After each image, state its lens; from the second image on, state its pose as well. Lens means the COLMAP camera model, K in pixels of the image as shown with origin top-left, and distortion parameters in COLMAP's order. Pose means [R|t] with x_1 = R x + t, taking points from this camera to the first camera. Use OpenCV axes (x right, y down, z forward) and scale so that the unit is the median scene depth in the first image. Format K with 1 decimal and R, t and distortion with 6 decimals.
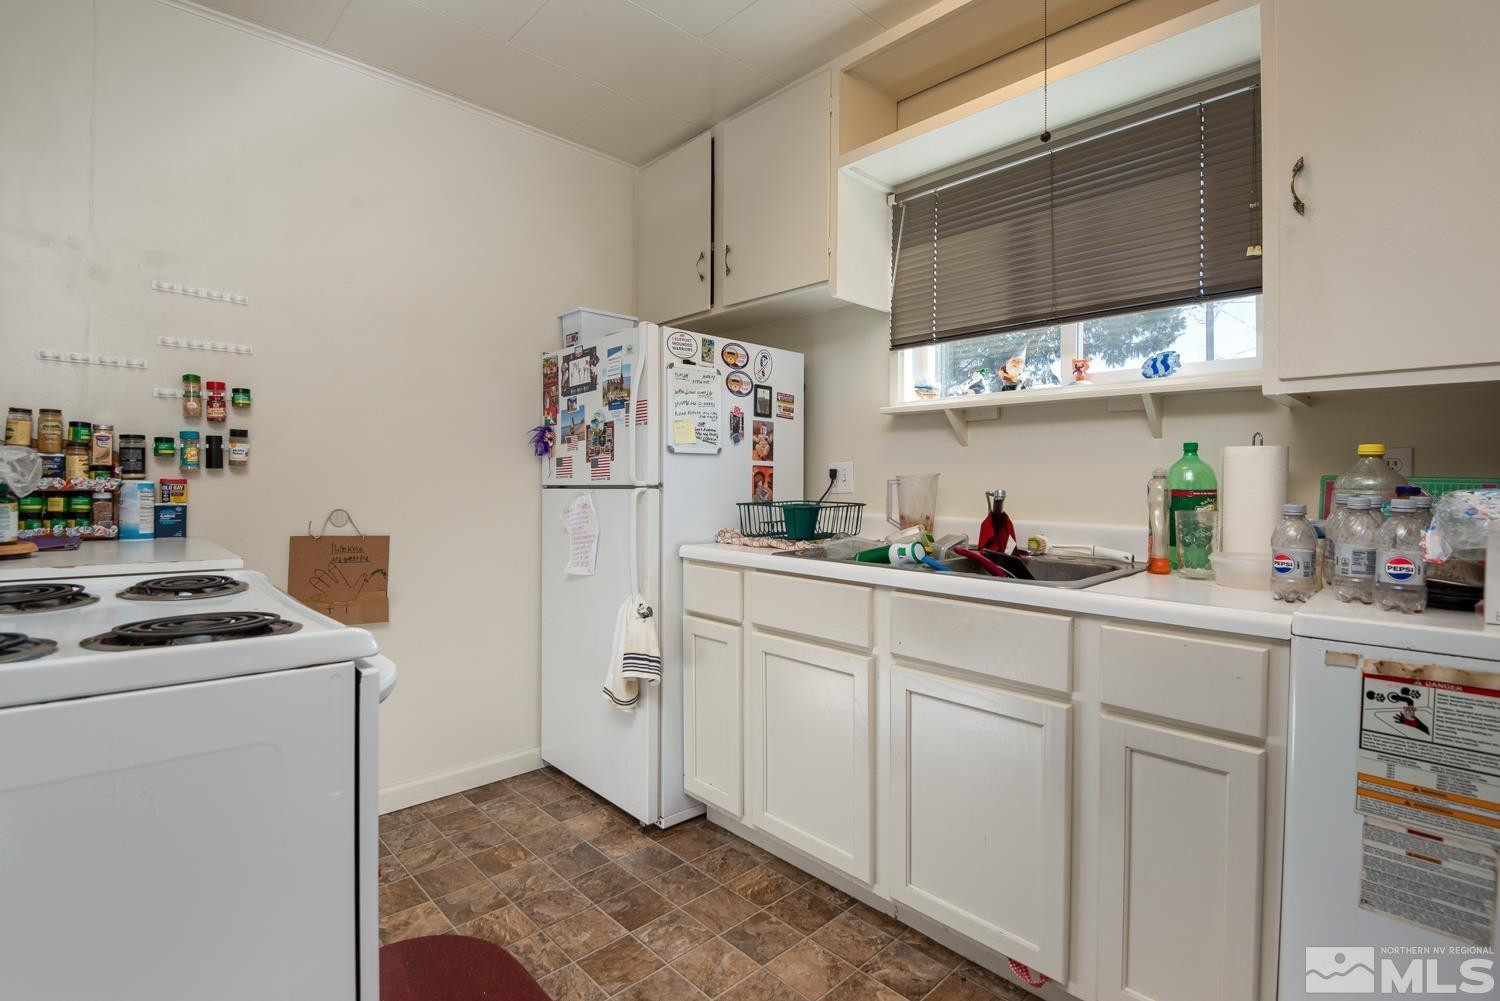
lens RADIAL K [[687.0, 0, 757.2], [0, 687.0, 493.3], [0, 0, 1]] dist [-0.022871, -0.001223]
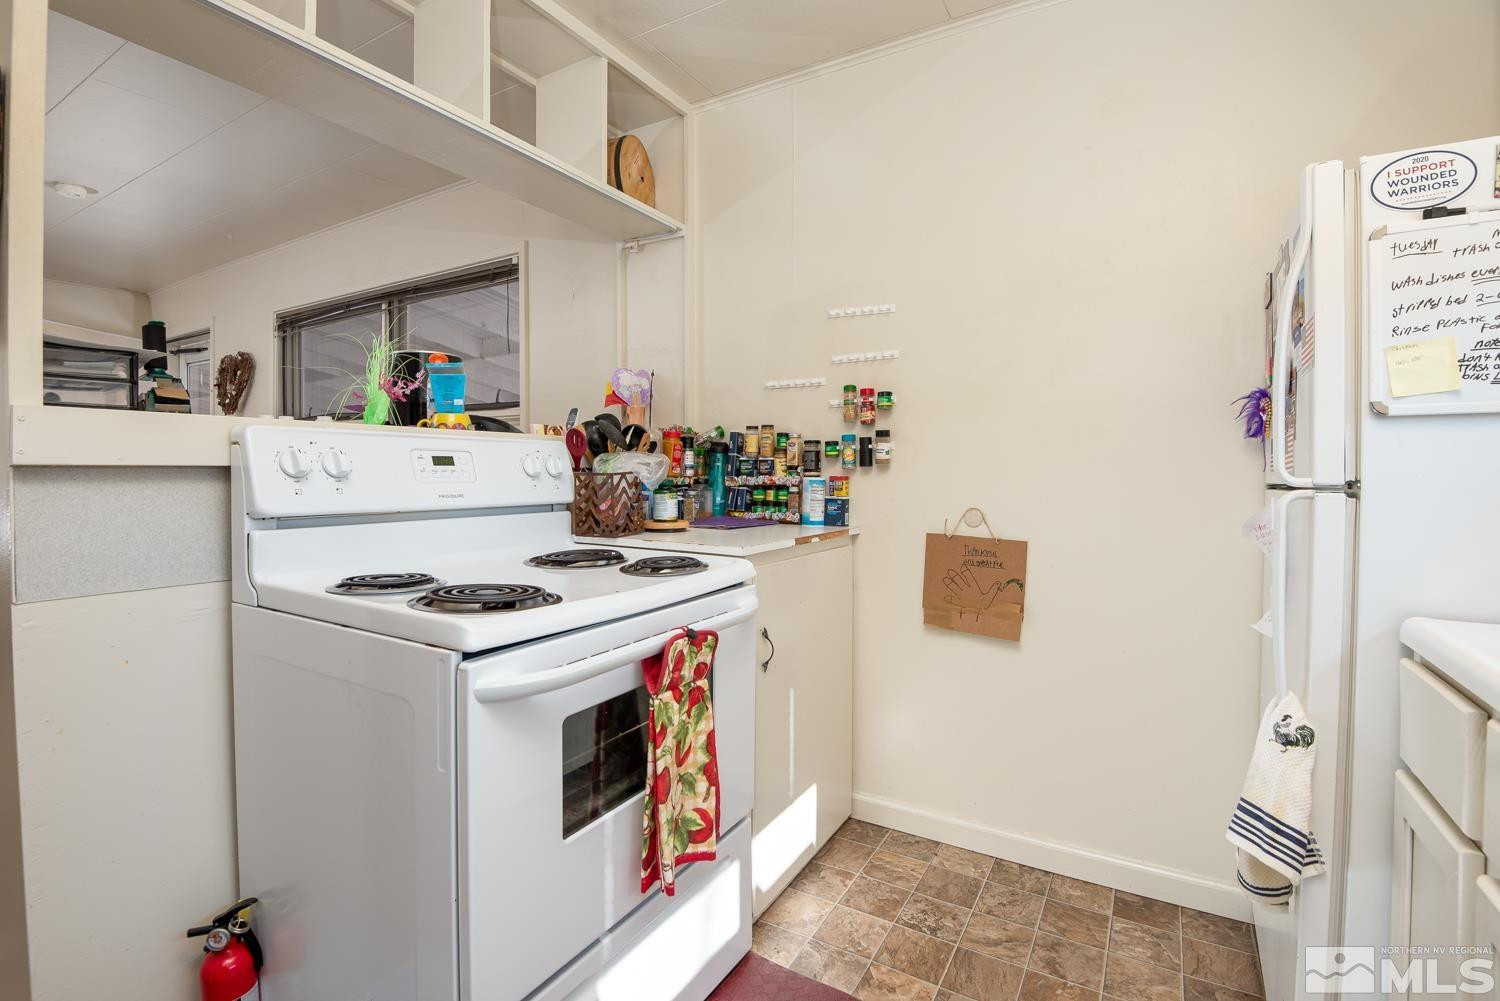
lens RADIAL K [[687.0, 0, 762.1], [0, 687.0, 481.2], [0, 0, 1]] dist [-0.022871, -0.001223]
pose [[0.257454, 0.002683, -0.966287, 0.246584], [-0.018062, 0.999835, -0.002037, -0.007187], [0.966122, 0.017977, 0.257460, 0.547524]]
